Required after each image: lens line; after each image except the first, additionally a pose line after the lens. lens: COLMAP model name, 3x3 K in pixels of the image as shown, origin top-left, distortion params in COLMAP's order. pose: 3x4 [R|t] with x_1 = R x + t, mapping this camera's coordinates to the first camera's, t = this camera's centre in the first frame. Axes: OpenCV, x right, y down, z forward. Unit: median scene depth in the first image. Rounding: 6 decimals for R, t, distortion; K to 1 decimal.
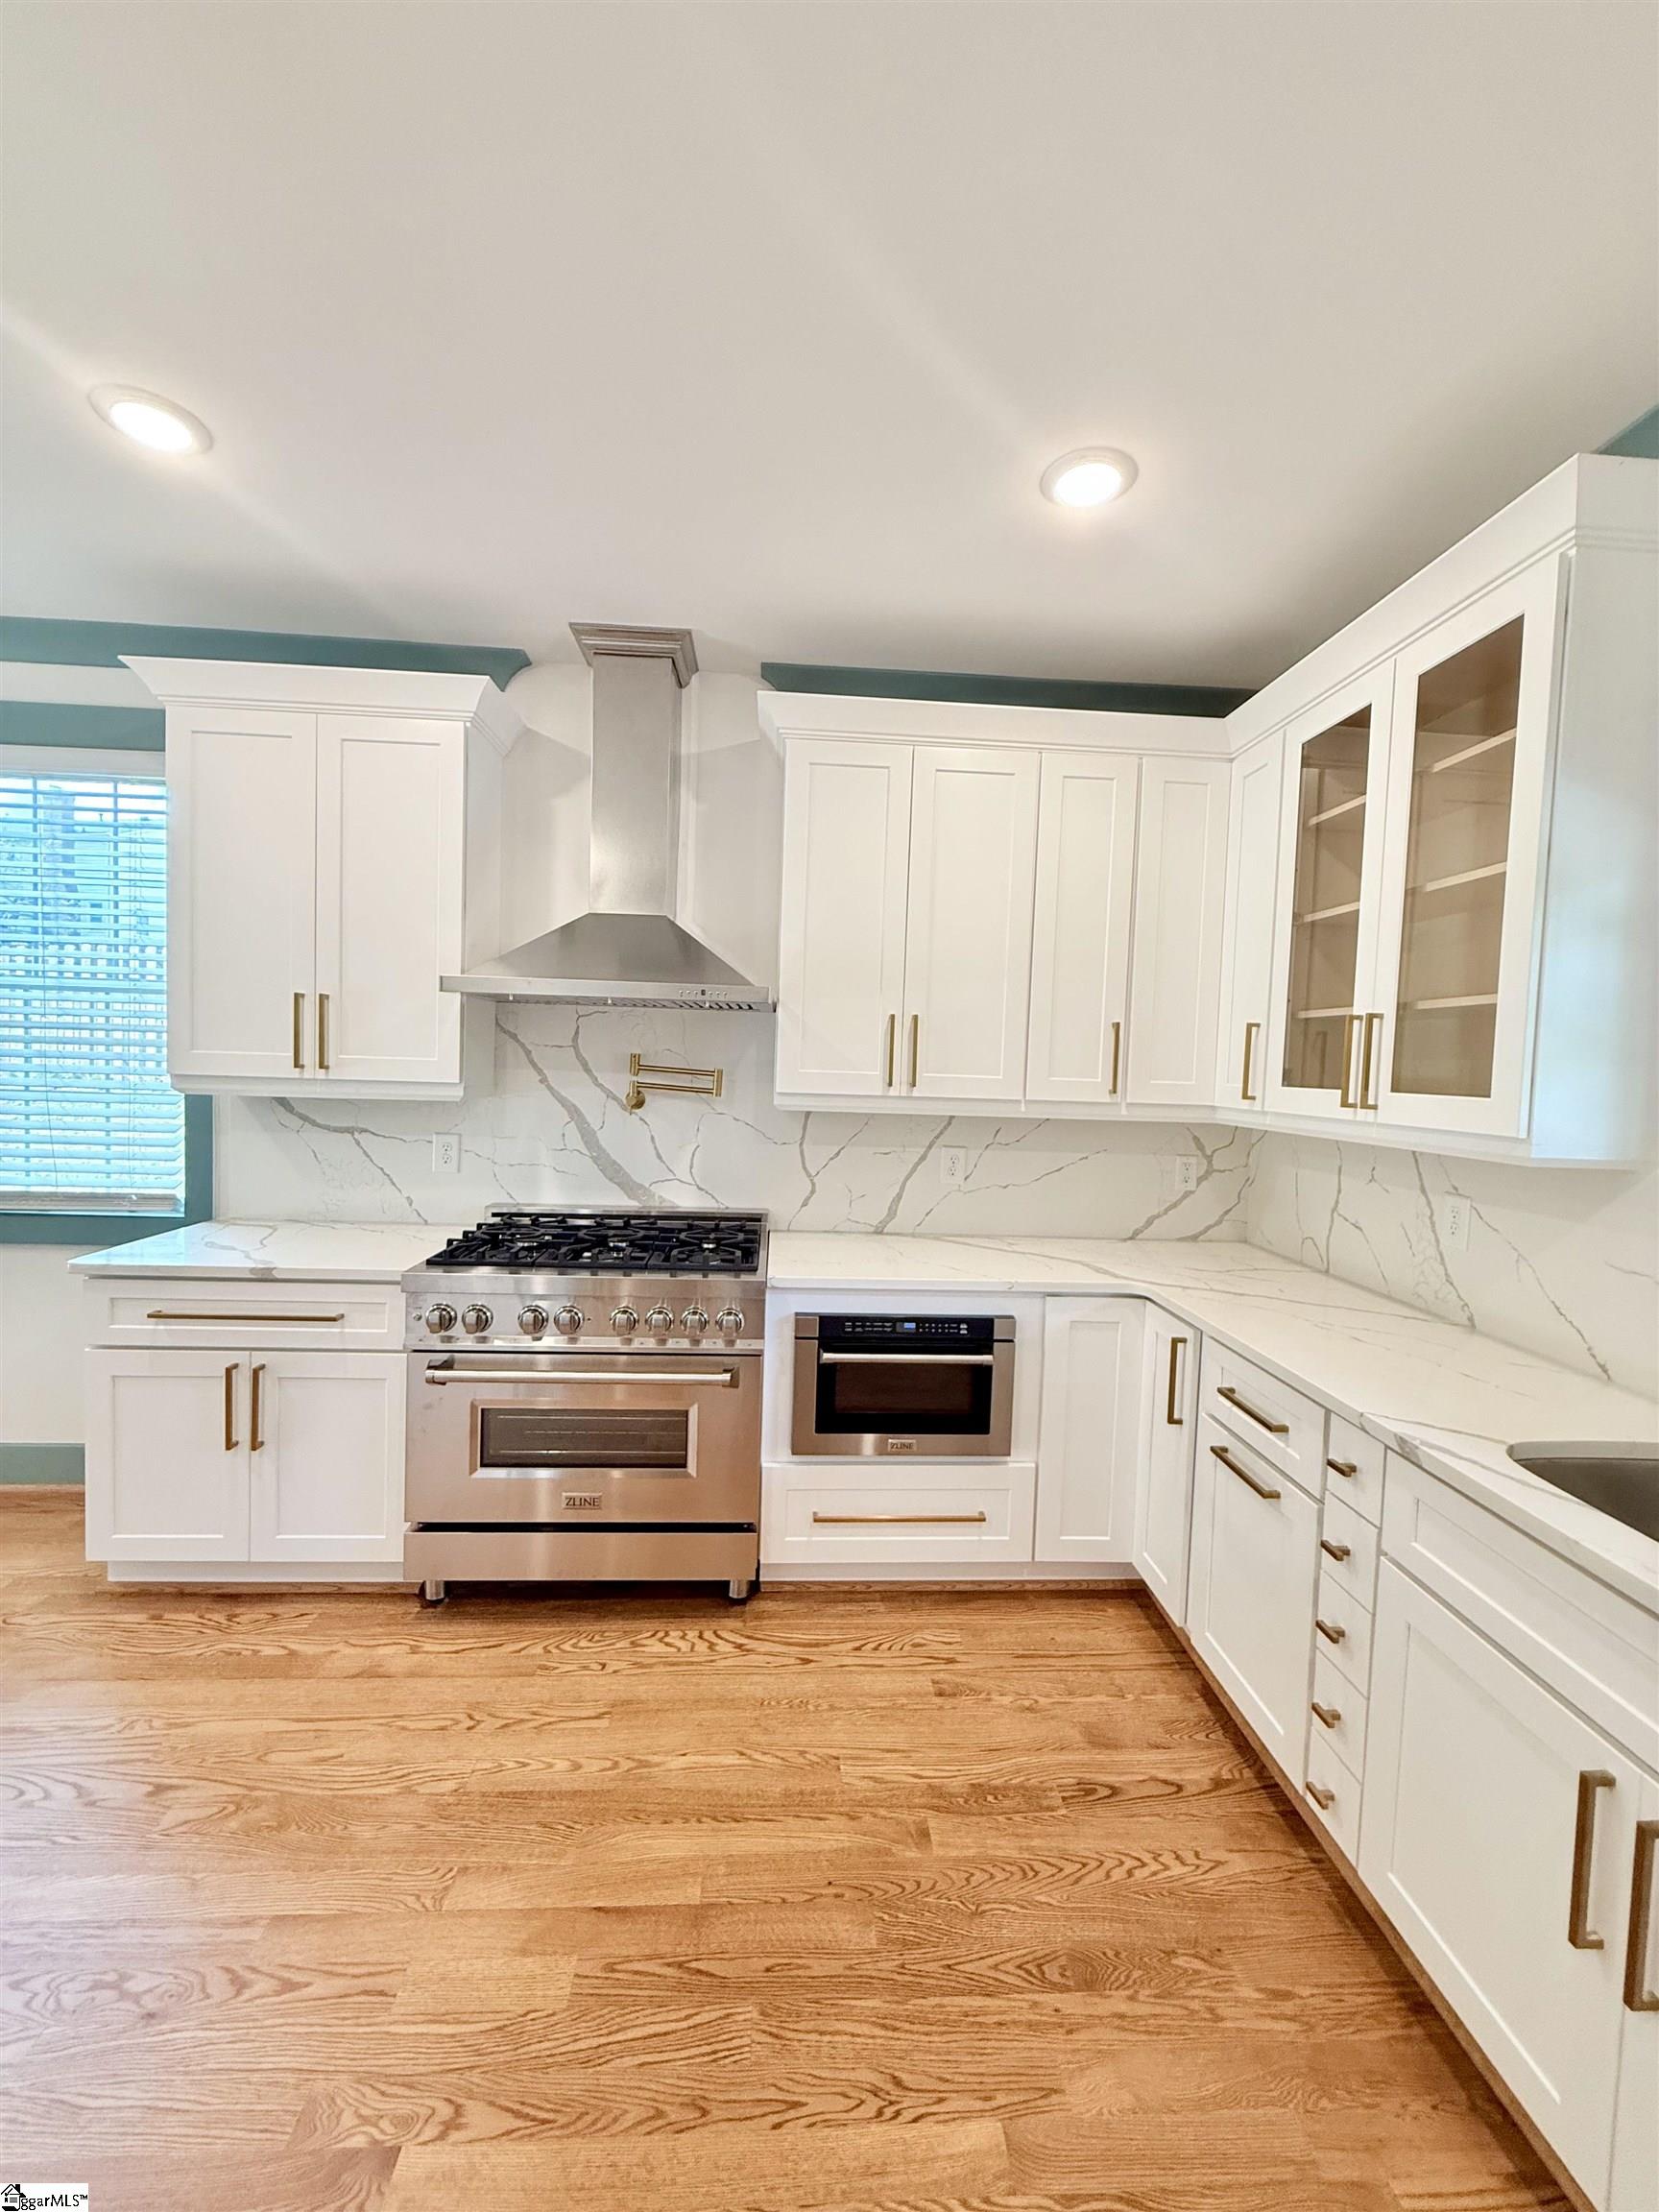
lens RADIAL K [[884.0, 0, 829.0], [0, 884.0, 1100.7], [0, 0, 1]] dist [0.001543, -0.000064]
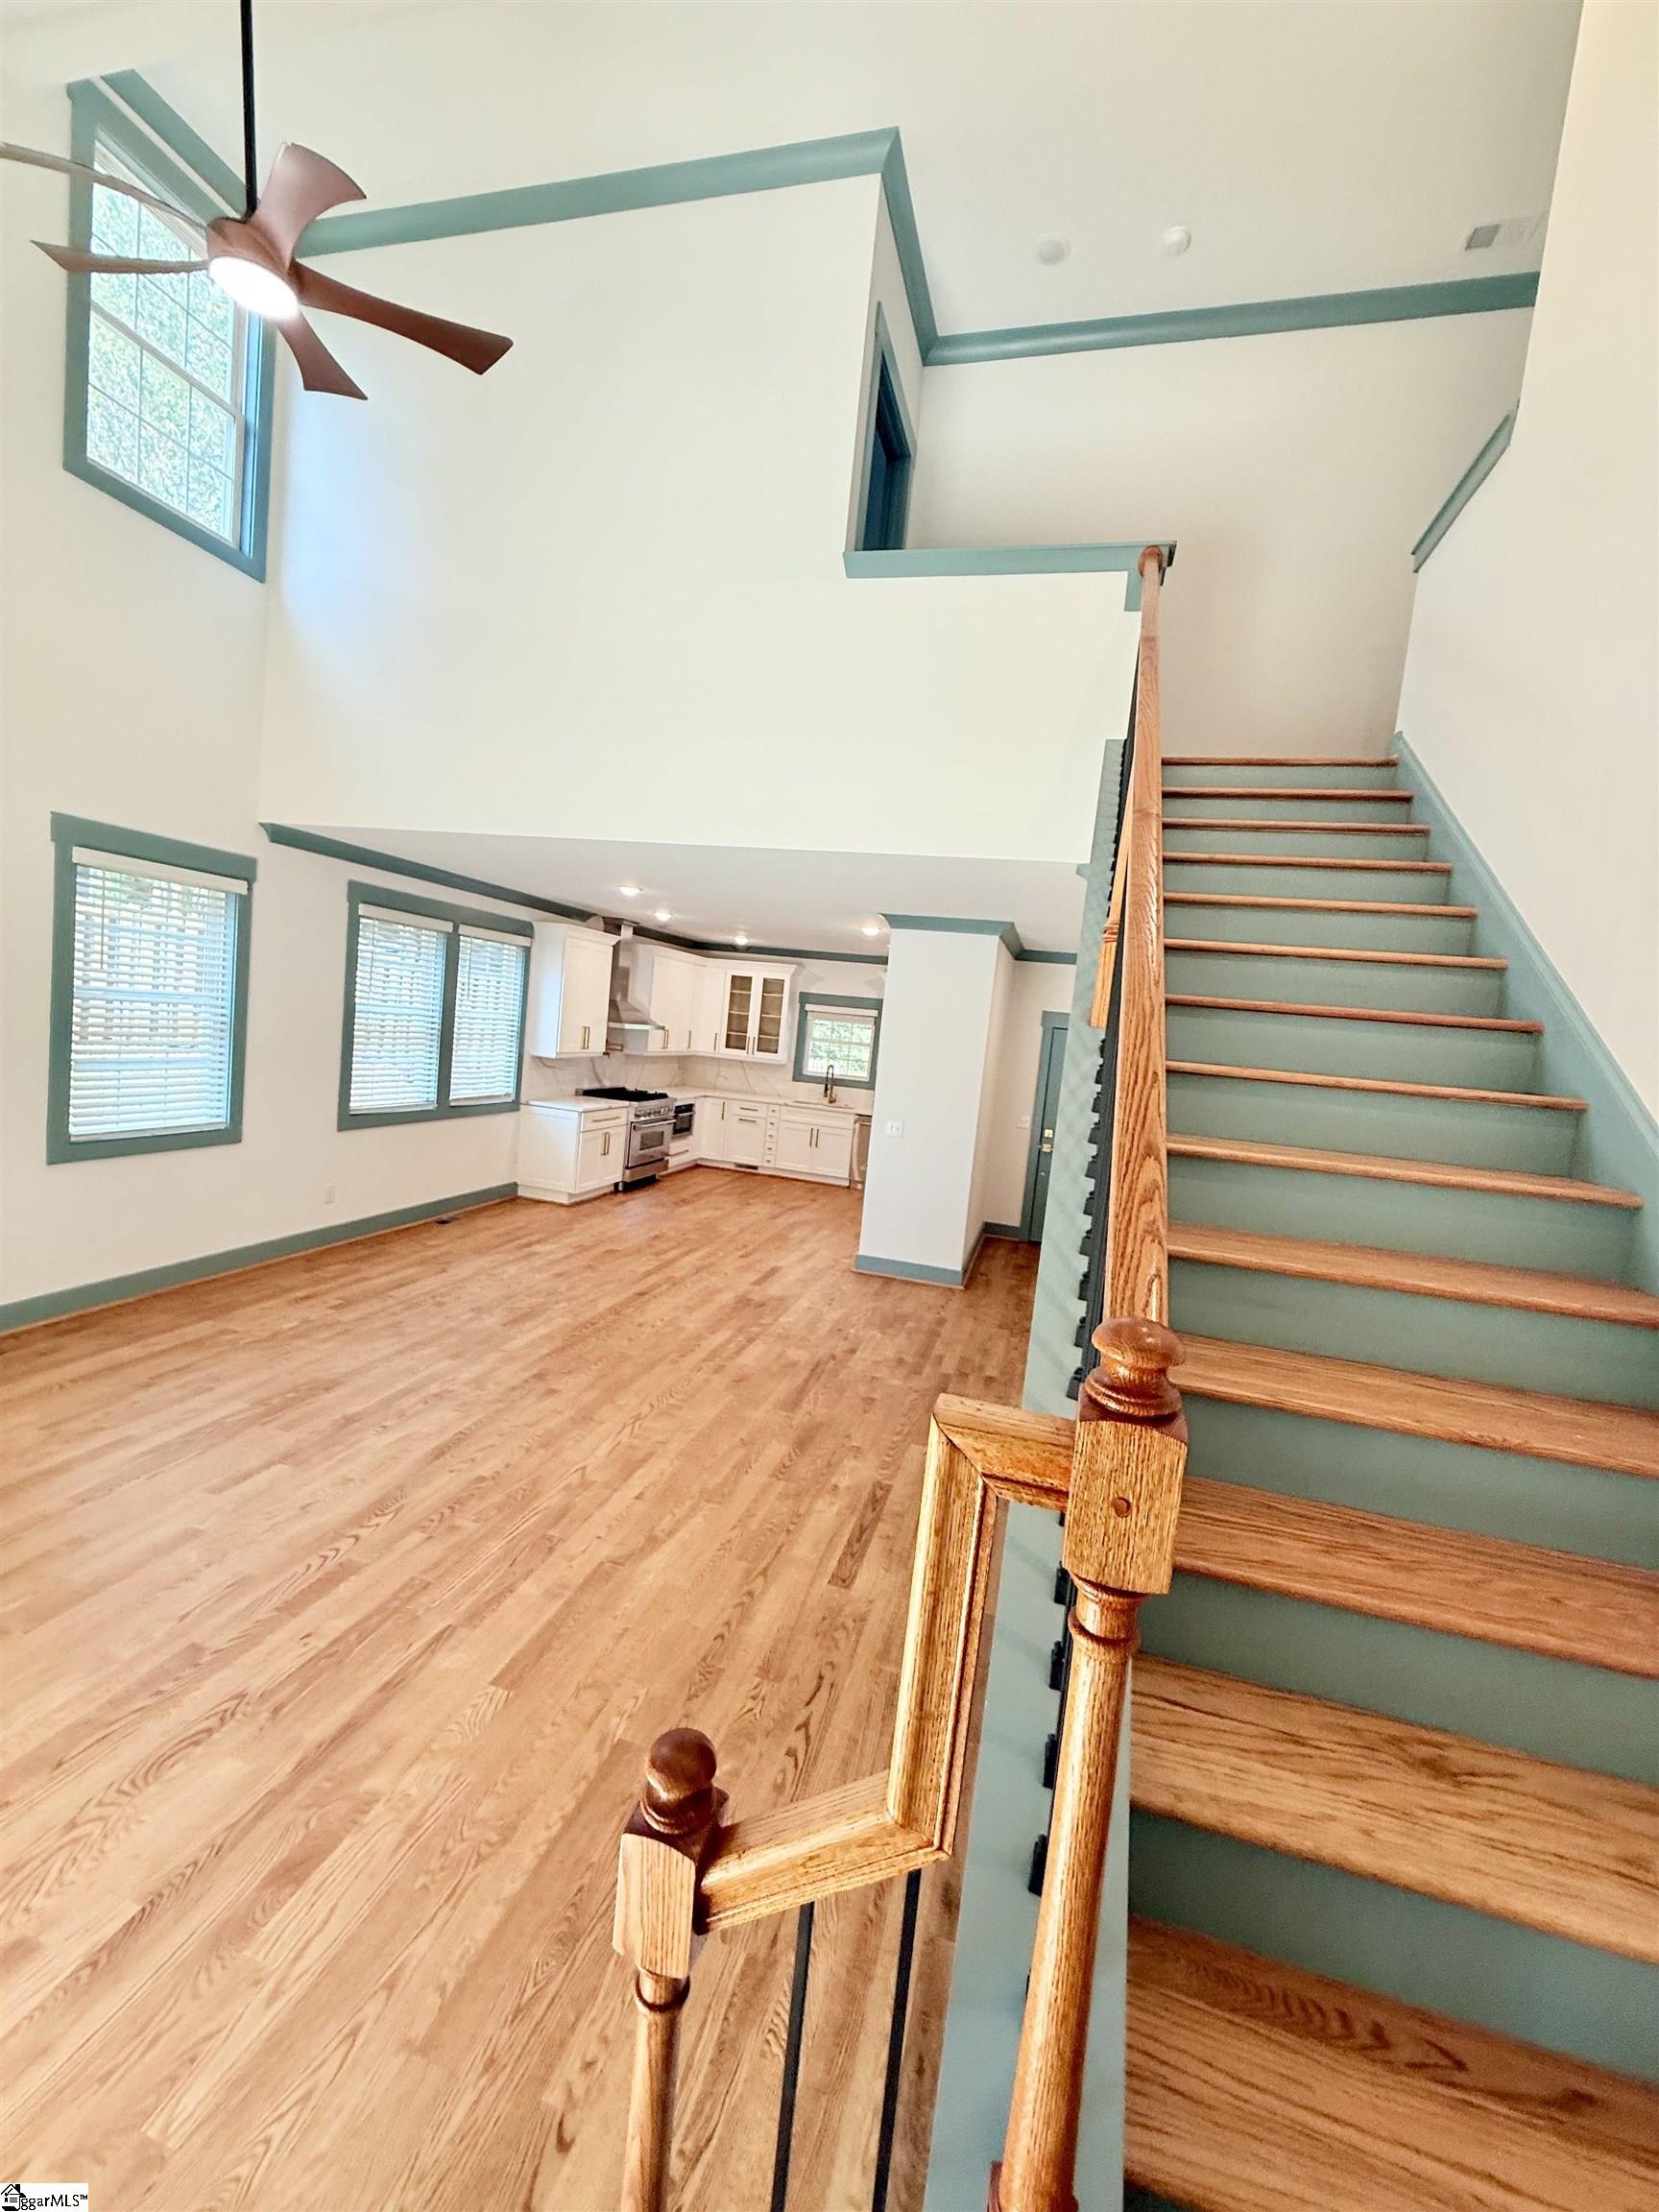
lens RADIAL K [[884.0, 0, 823.8], [0, 884.0, 1102.1], [0, 0, 1]] dist [0.001543, -0.000064]
pose [[0.325910, -0.084885, 0.941582, -3.870678], [-0.047204, 0.993258, 0.105882, -0.262817], [-0.944222, -0.078955, 0.319706, -1.037024]]
